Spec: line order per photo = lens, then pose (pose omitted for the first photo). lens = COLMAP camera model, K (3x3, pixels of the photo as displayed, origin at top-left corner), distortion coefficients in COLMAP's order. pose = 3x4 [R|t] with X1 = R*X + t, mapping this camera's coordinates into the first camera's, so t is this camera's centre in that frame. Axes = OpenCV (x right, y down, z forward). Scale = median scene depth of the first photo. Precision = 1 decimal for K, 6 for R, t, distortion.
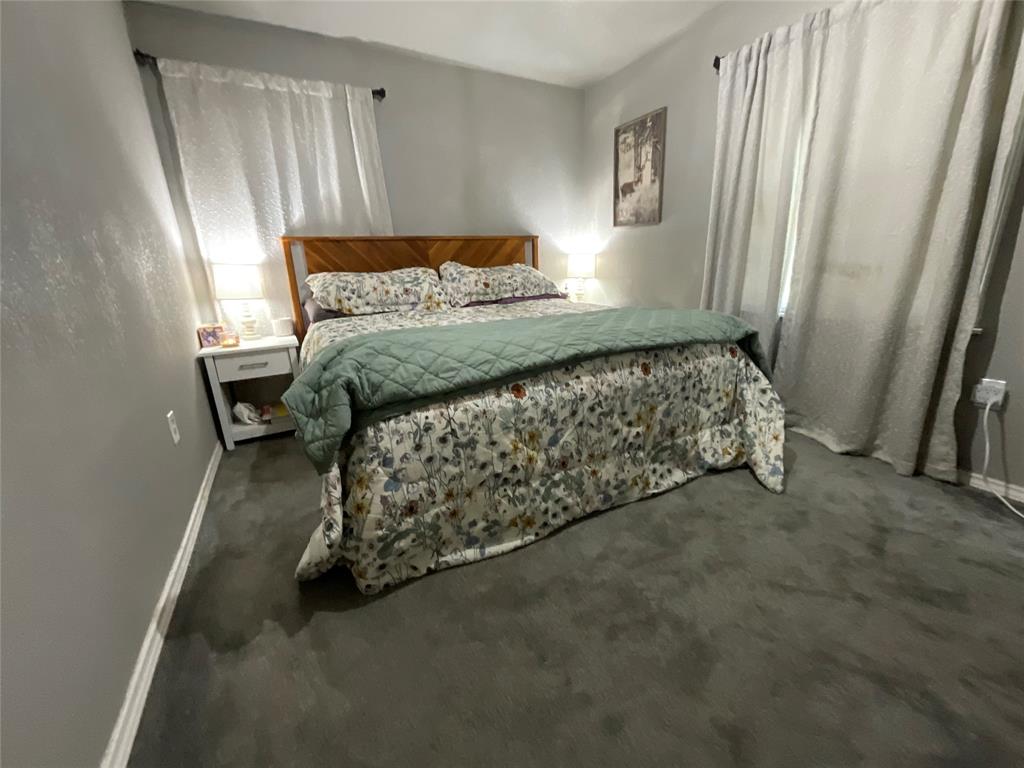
lens RADIAL K [[413.4, 0, 512.0], [0, 413.4, 384.0], [0, 0, 1]] dist [-0.000378, -0.000738]
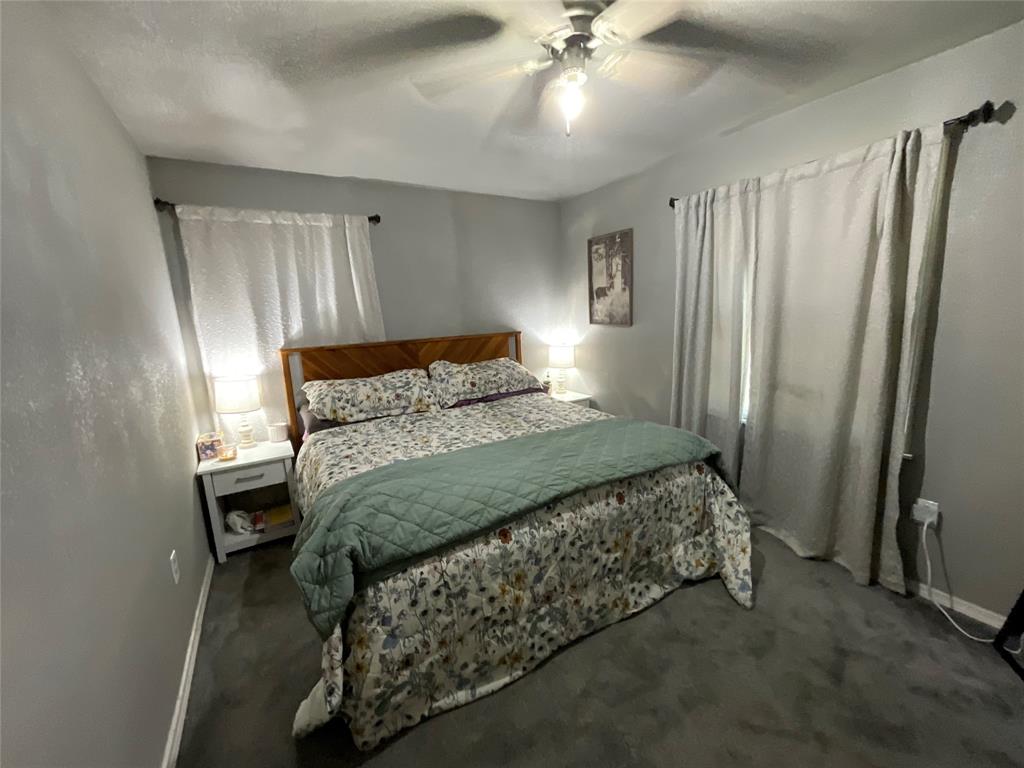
lens RADIAL K [[415.1, 0, 512.0], [0, 415.1, 384.0], [0, 0, 1]] dist [-0.000665, 0.000456]
pose [[0.999285, -0.014551, 0.034890, 0.001187], [0.018101, 0.994444, -0.103695, -0.211862], [-0.033187, 0.104252, 0.993997, -0.110911]]
